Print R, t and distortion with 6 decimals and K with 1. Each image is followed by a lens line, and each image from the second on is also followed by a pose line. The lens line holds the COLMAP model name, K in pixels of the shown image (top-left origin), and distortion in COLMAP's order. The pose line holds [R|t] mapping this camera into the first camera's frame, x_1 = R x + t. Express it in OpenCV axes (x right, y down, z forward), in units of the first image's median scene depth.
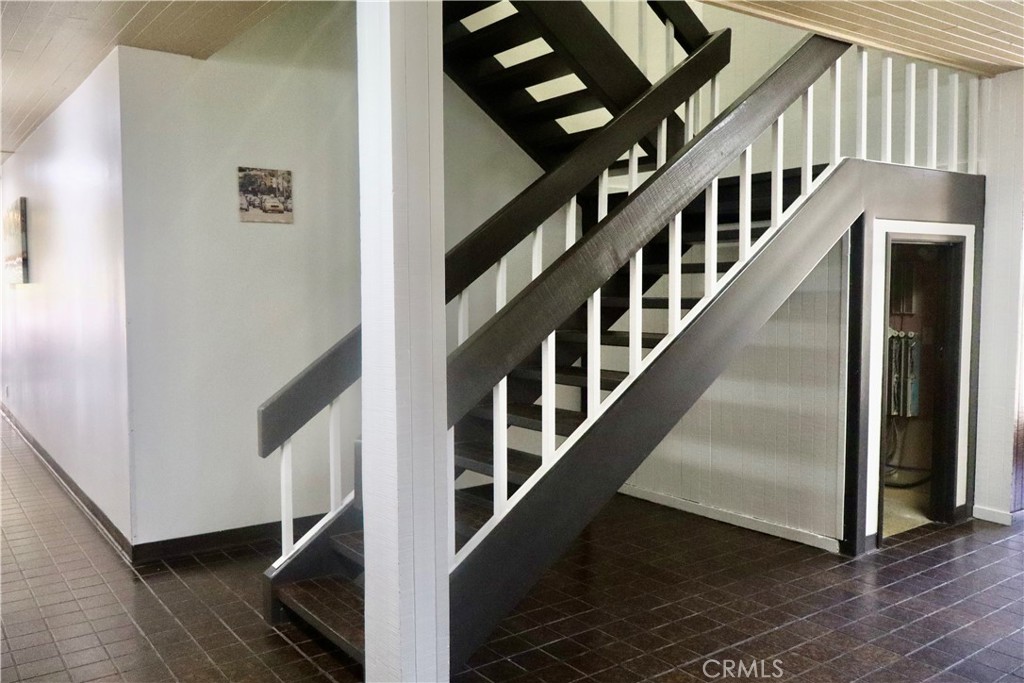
lens RADIAL K [[863.4, 0, 514.0], [0, 863.4, 338.1], [0, 0, 1]] dist [-0.000476, -0.002909]
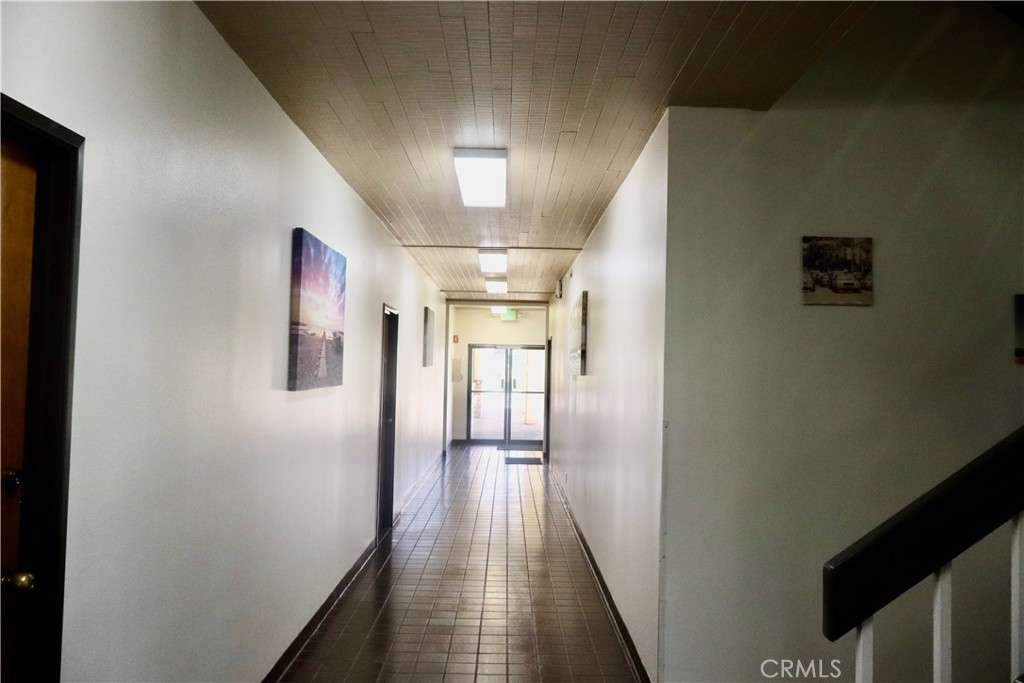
lens RADIAL K [[863.4, 0, 514.7], [0, 863.4, 342.1], [0, 0, 1]] dist [-0.000476, -0.002909]
pose [[0.815971, -0.000476, -0.578092, -0.075707], [-0.059840, 0.994558, -0.085282, -0.018192], [0.574987, 0.104180, 0.811503, 0.211676]]
